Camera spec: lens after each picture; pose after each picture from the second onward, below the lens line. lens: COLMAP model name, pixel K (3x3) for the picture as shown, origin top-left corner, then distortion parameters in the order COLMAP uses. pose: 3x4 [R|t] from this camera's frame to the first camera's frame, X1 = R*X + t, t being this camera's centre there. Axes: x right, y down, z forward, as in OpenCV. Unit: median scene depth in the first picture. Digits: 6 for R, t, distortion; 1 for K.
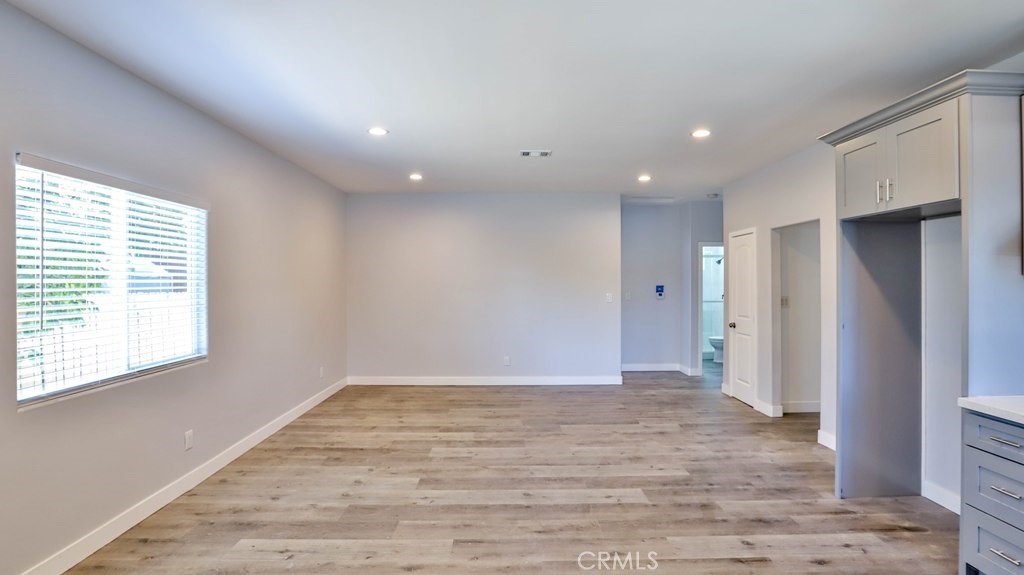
lens RADIAL K [[501.7, 0, 513.2], [0, 501.7, 278.1], [0, 0, 1]] dist [-0.053956, 0.020606]
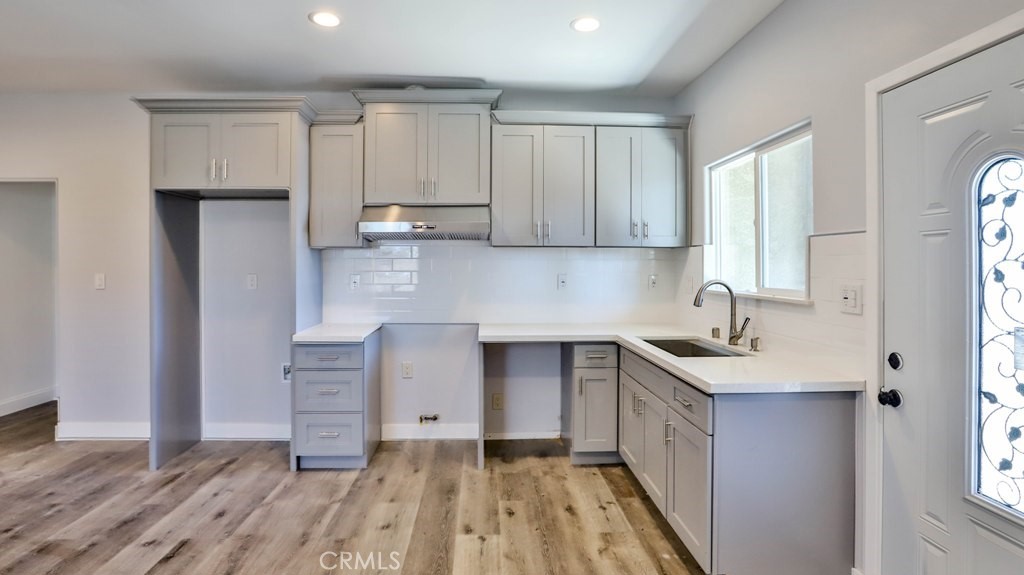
lens RADIAL K [[506.7, 0, 506.0], [0, 506.7, 264.3], [0, 0, 1]] dist [-0.053282, 0.019381]
pose [[-0.027490, 0.000017, 0.999622, -0.325920], [-0.005944, 0.999982, -0.000181, 0.027160], [-0.999604, -0.005947, -0.027490, 0.297968]]
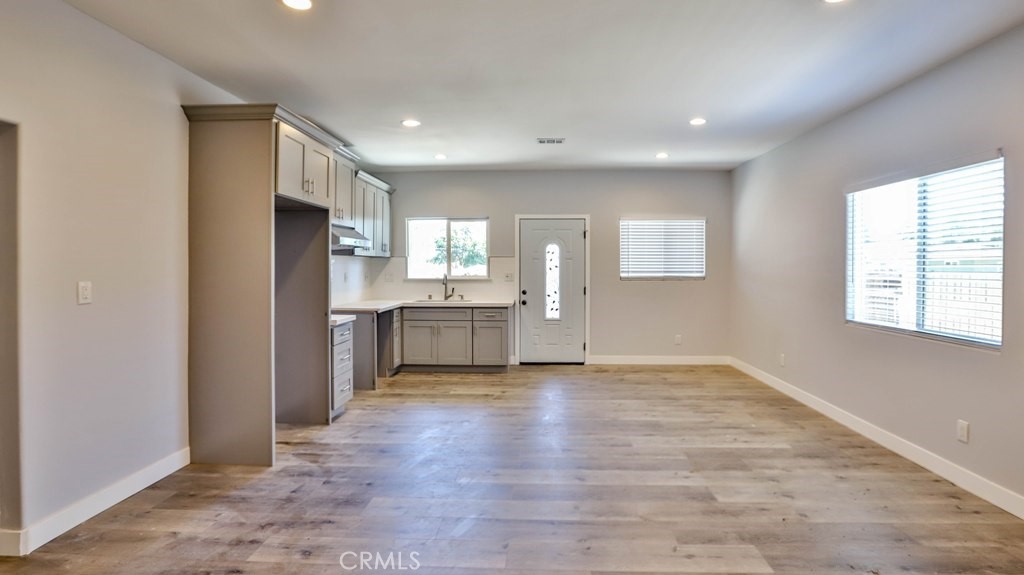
lens RADIAL K [[501.7, 0, 513.2], [0, 501.7, 278.1], [0, 0, 1]] dist [-0.053956, 0.020606]
pose [[-0.997351, -0.004128, 0.072617, 0.085003], [-0.002915, 0.999855, 0.016794, 0.037580], [-0.072676, 0.016538, -0.997218, 1.853766]]
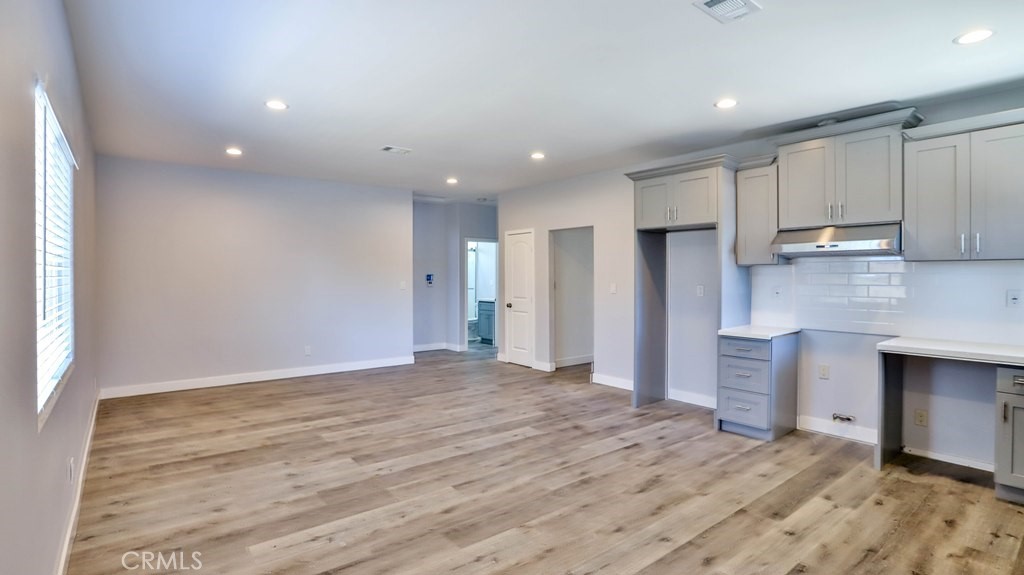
lens RADIAL K [[494.6, 0, 518.6], [0, 494.6, 283.9], [0, 0, 1]] dist [-0.055273, 0.019788]
pose [[0.784419, -0.005902, 0.620203, -0.550391], [-0.009284, 0.999731, 0.021257, 0.023103], [-0.620162, -0.022433, 0.784153, 0.010781]]
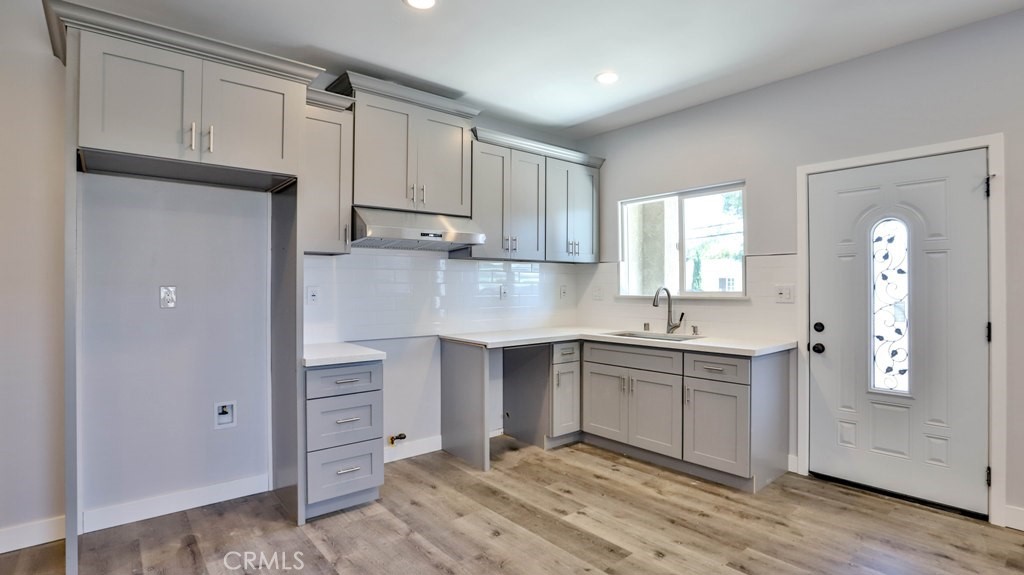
lens RADIAL K [[494.6, 0, 518.6], [0, 494.6, 283.9], [0, 0, 1]] dist [-0.055273, 0.019788]
pose [[-0.635882, 0.003461, 0.771779, -0.159846], [-0.003989, 0.999962, -0.007771, 0.055104], [-0.771776, -0.008020, -0.635844, 0.887545]]
